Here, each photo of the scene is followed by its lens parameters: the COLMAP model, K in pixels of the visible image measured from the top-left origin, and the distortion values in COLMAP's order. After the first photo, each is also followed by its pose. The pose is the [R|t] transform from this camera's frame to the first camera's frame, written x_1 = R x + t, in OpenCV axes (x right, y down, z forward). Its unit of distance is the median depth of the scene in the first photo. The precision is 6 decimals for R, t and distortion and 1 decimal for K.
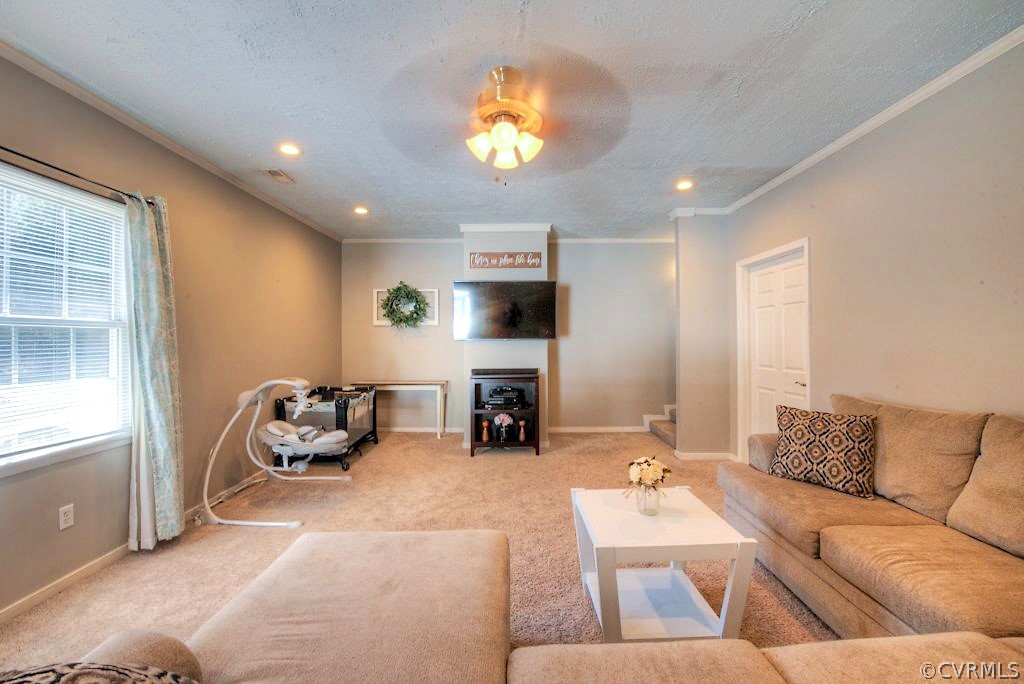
lens RADIAL K [[405.8, 0, 510.8], [0, 405.8, 340.8], [0, 0, 1]] dist [-0.015408, -0.001057]
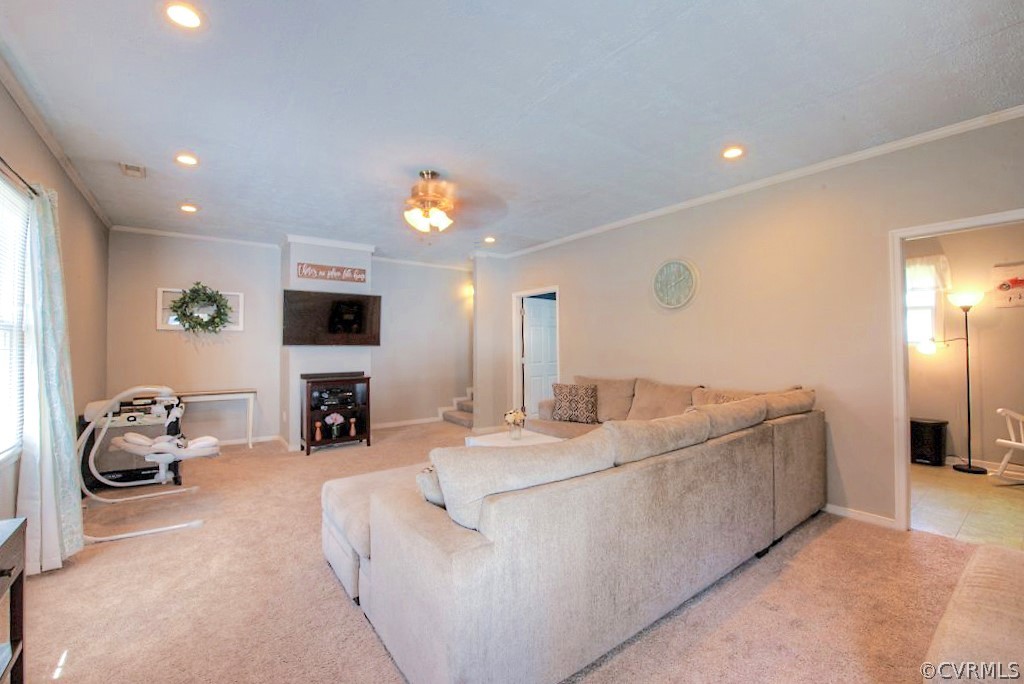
lens RADIAL K [[405.8, 0, 516.0], [0, 405.8, 343.2], [0, 0, 1]] dist [-0.015408, -0.001057]
pose [[0.810816, 0.004754, 0.585282, -0.264857], [0.002337, 0.999933, -0.011360, 0.003207], [-0.585297, 0.010579, 0.810750, -0.179347]]
